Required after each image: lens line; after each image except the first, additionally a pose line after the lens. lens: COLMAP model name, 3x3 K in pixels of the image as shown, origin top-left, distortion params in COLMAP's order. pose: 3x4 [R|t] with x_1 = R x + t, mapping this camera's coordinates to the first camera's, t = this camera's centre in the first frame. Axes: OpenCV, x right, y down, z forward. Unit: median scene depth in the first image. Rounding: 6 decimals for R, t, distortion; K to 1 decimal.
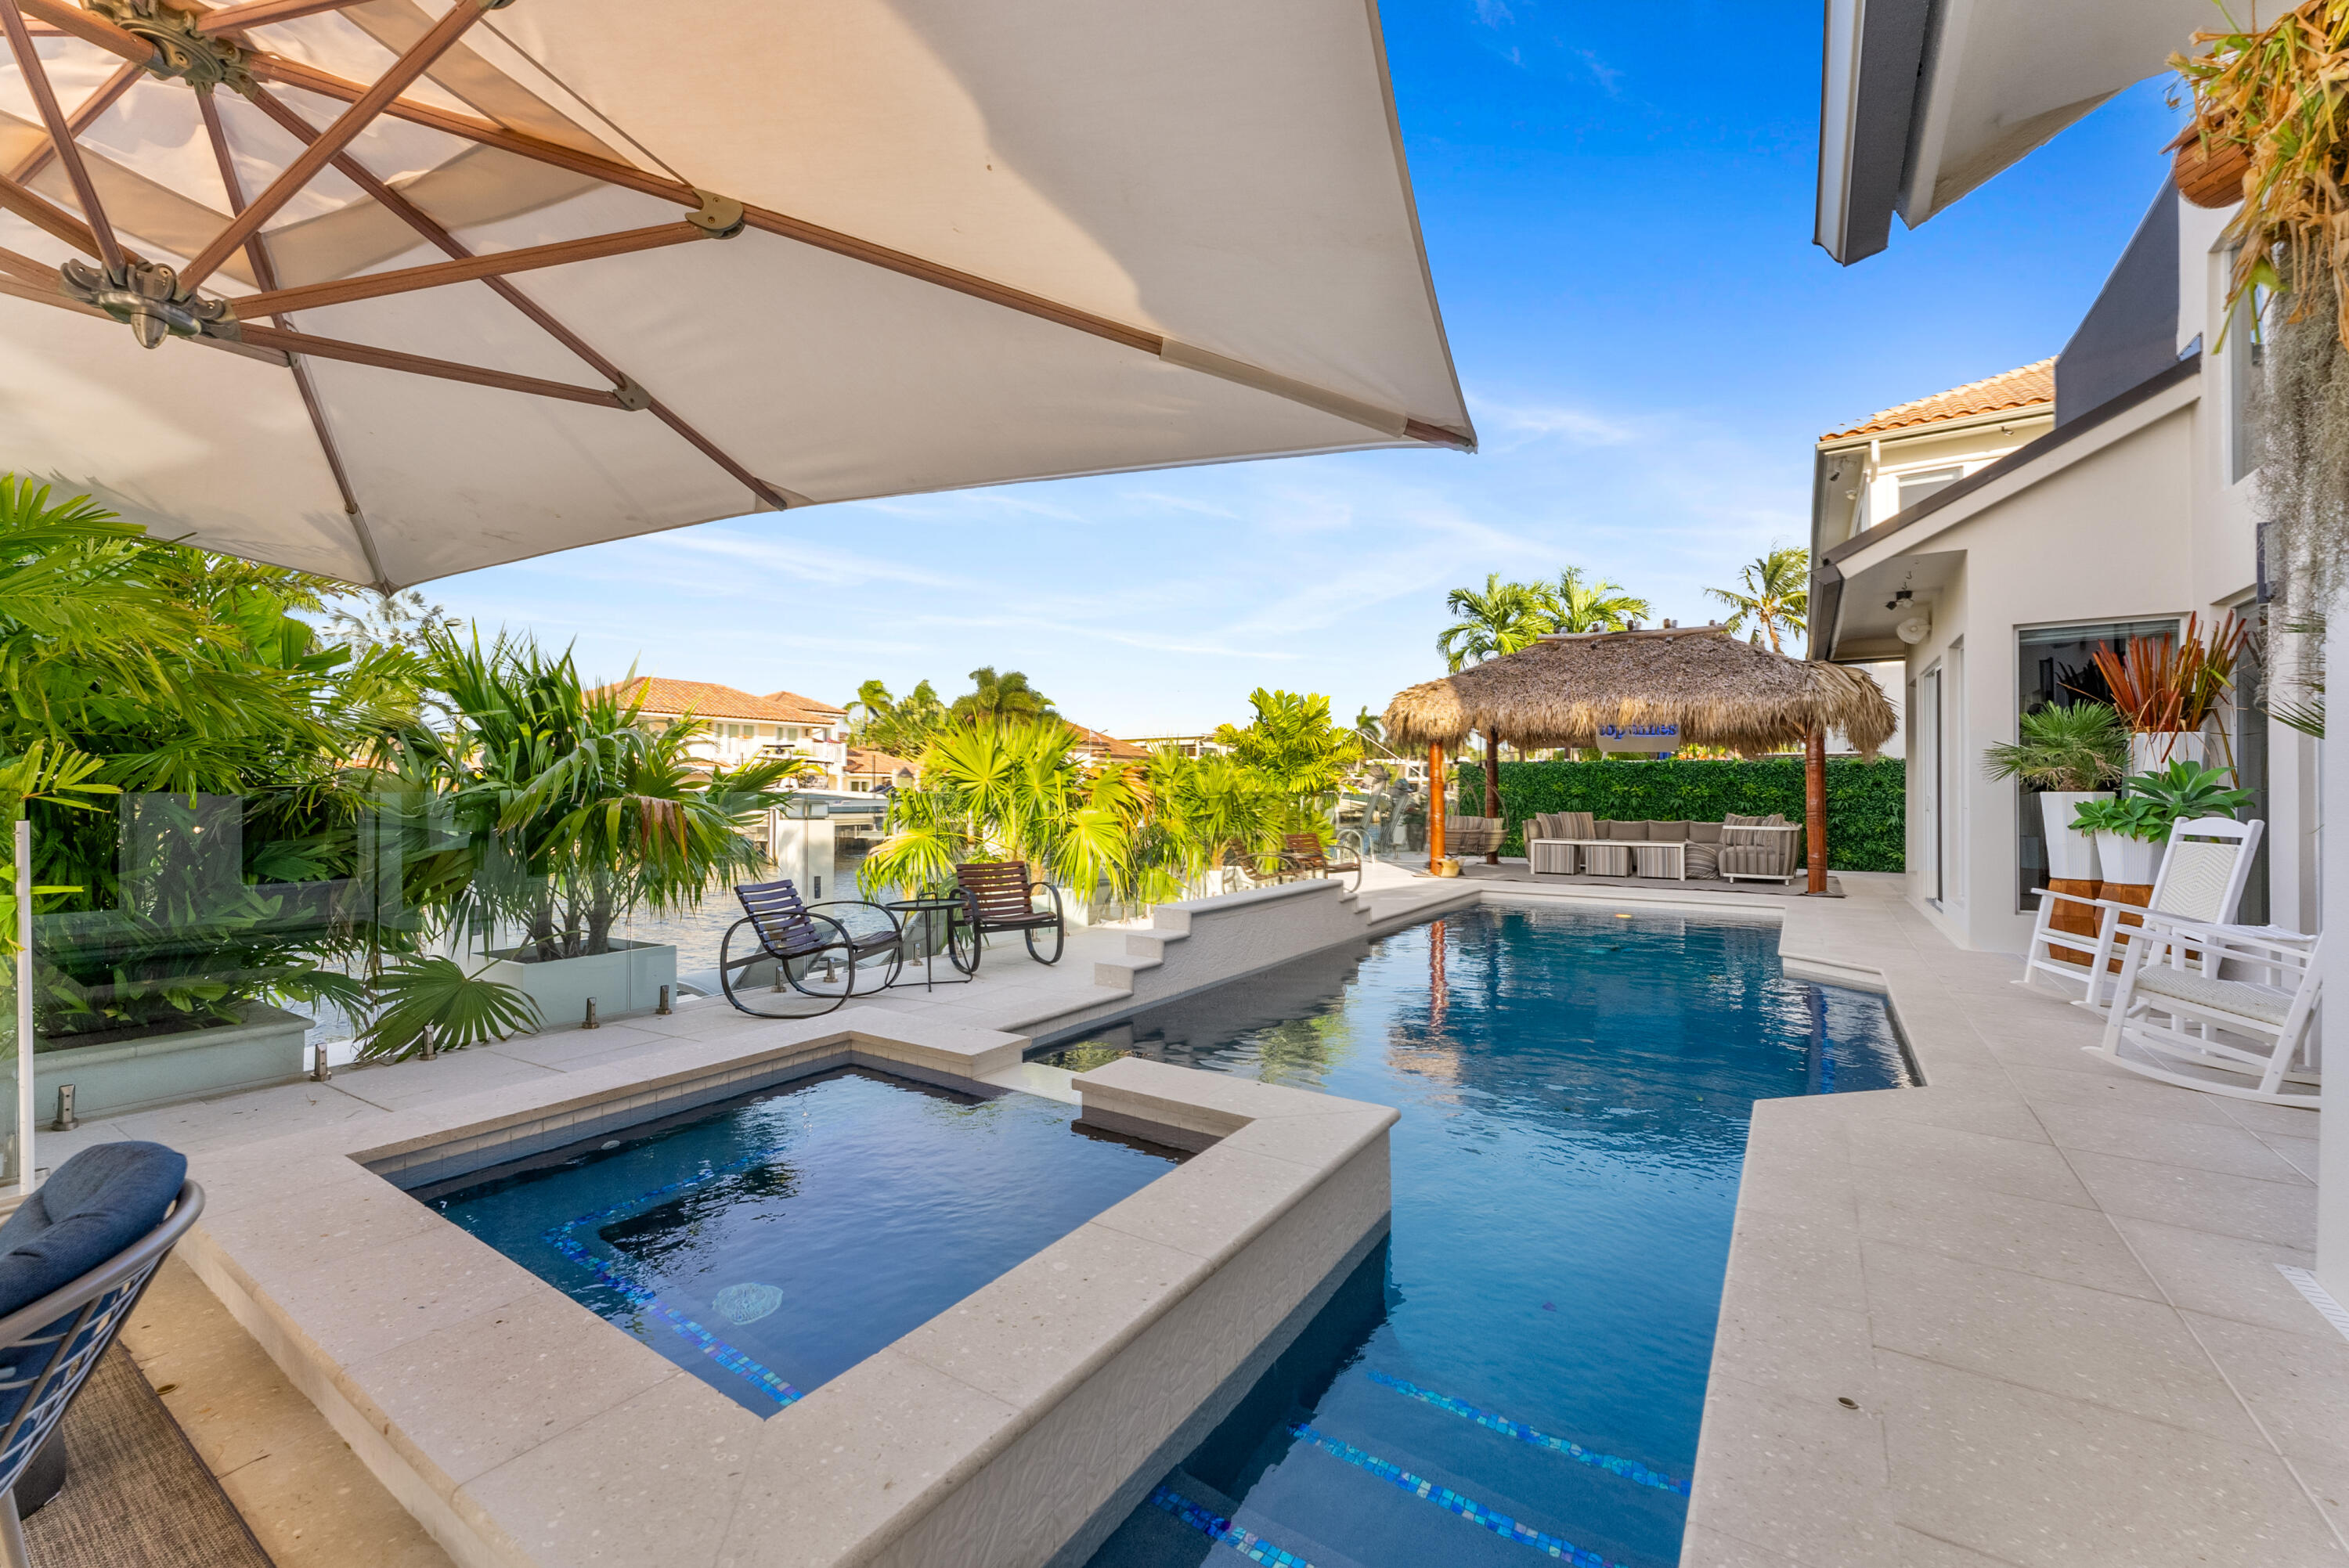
lens RADIAL K [[949.2, 0, 1183.0], [0, 949.2, 782.2], [0, 0, 1]] dist [-0.007275, 0.002149]
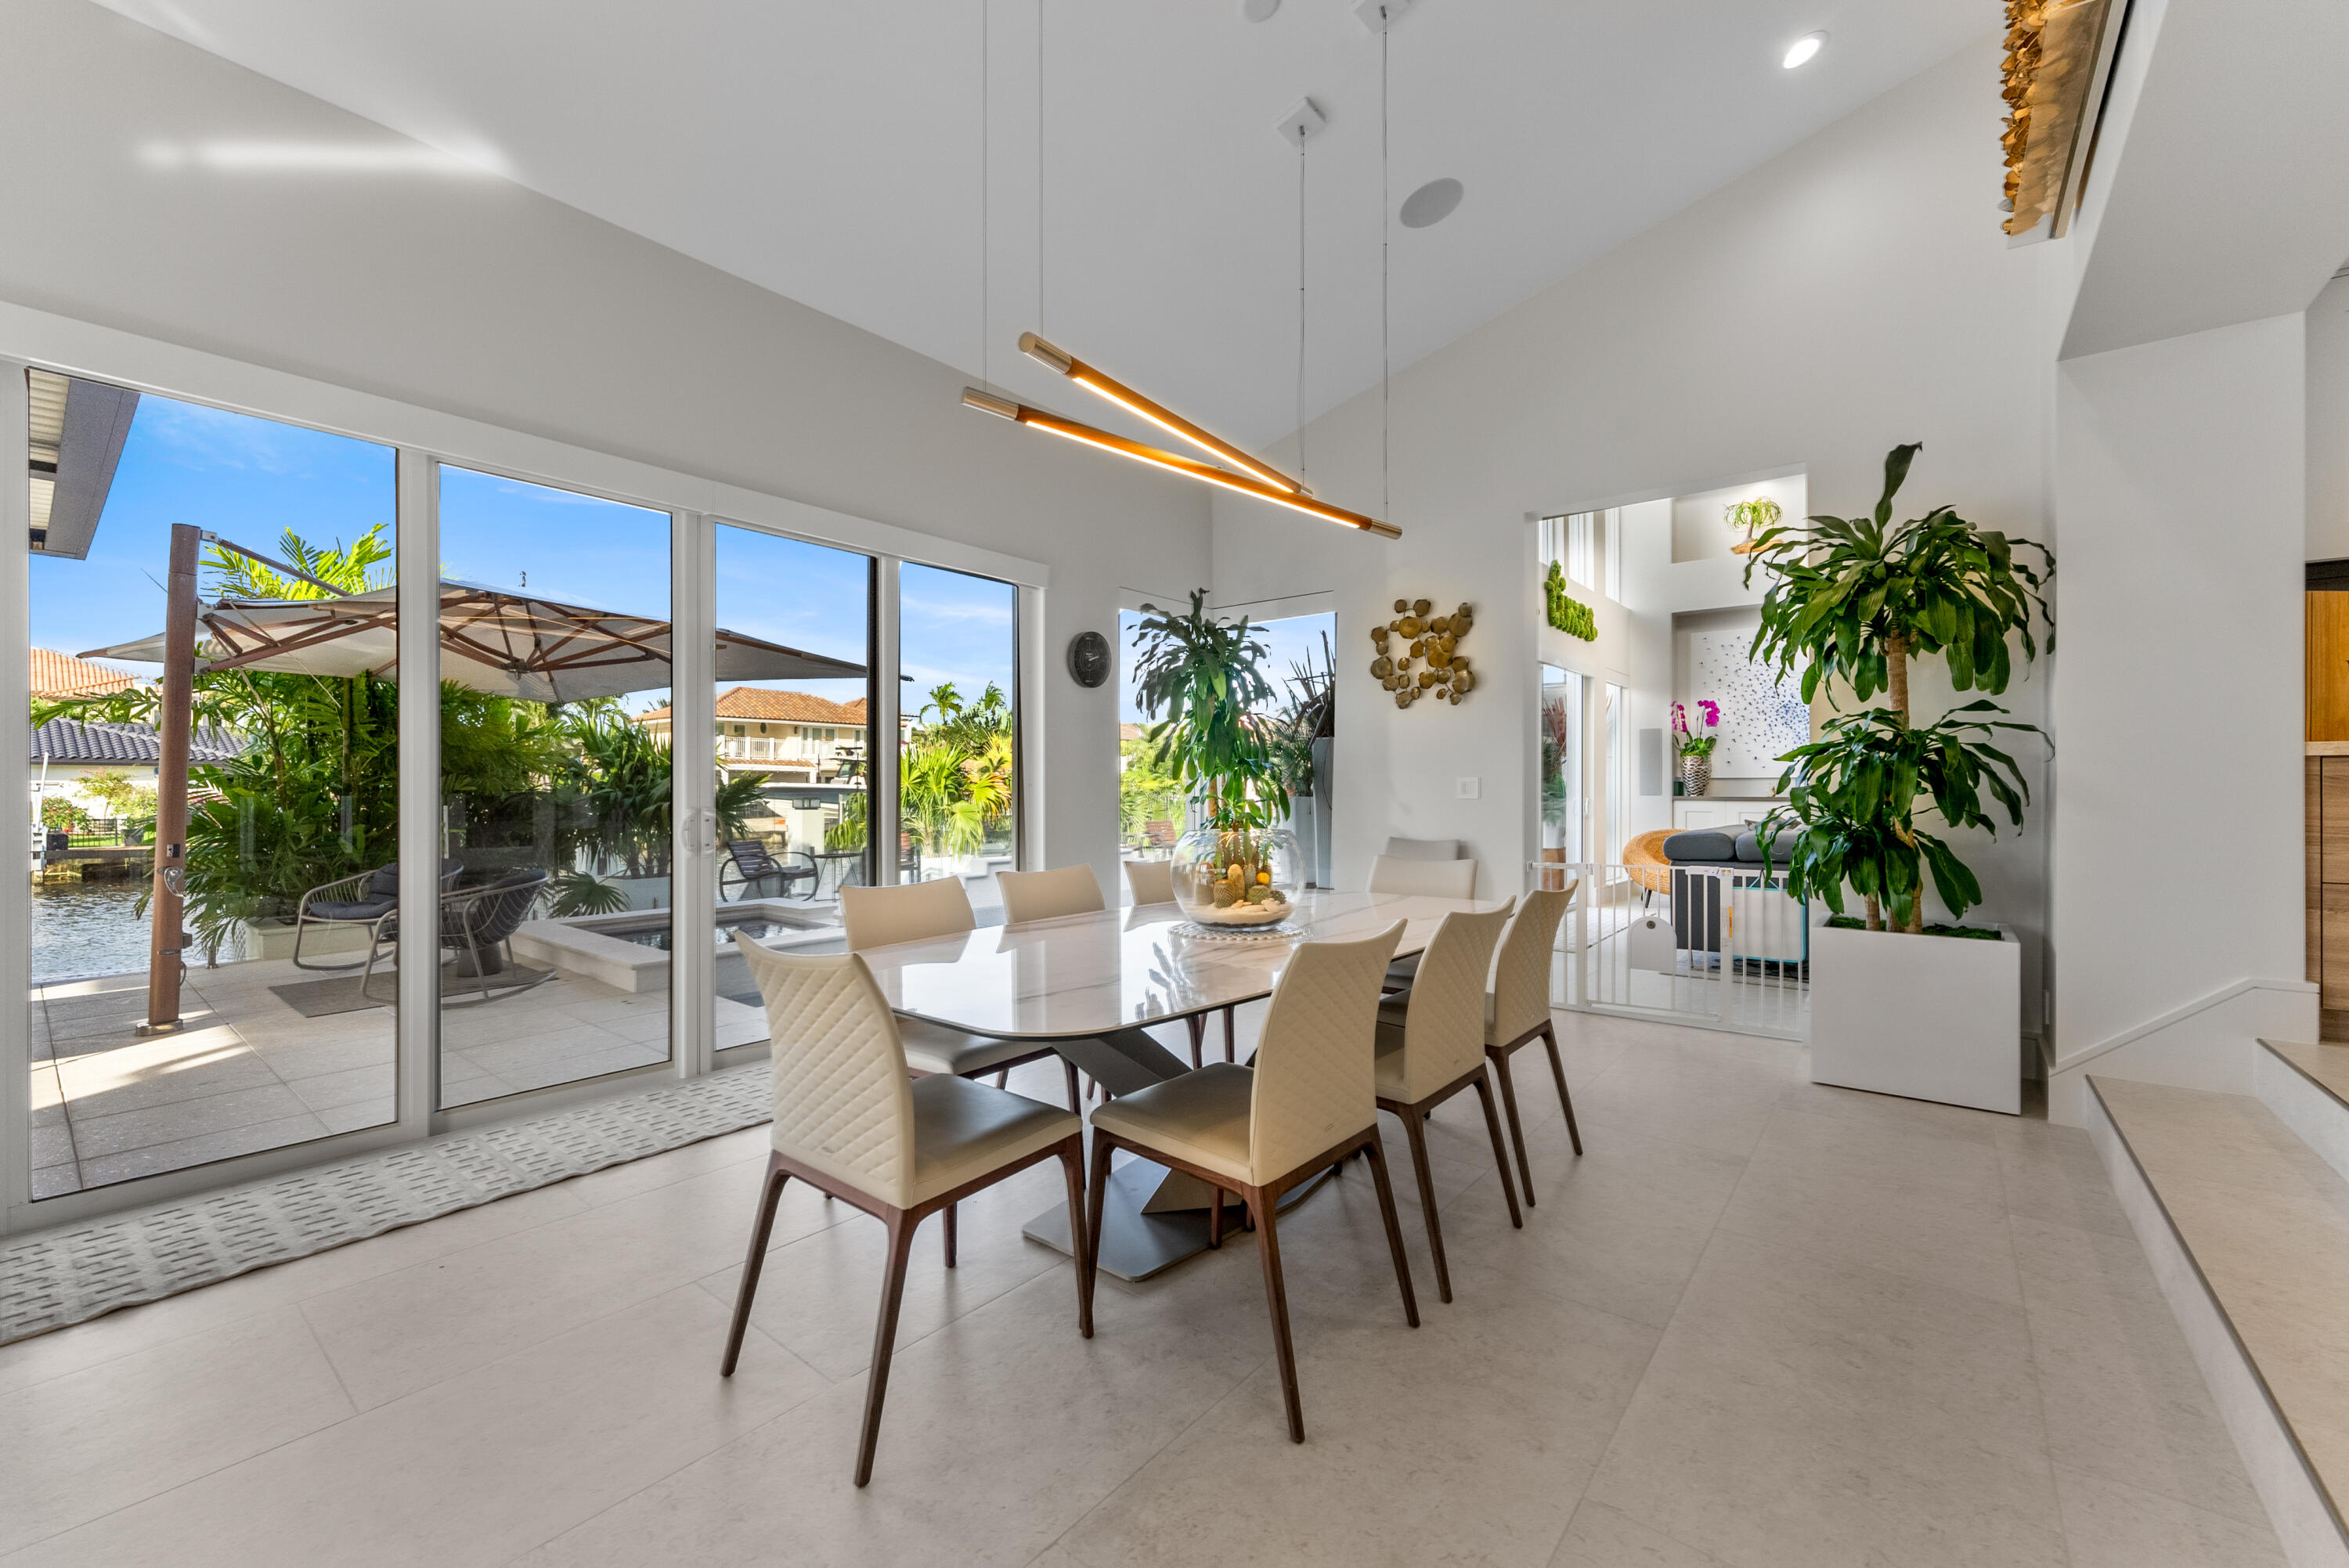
lens RADIAL K [[949.2, 0, 1160.8], [0, 949.2, 786.4], [0, 0, 1]] dist [-0.007275, 0.002149]
pose [[0.993684, 0.000578, -0.112213, 0.405973], [0.000443, 0.999959, 0.009072, -0.012943], [0.112213, -0.009065, 0.993643, -0.531394]]
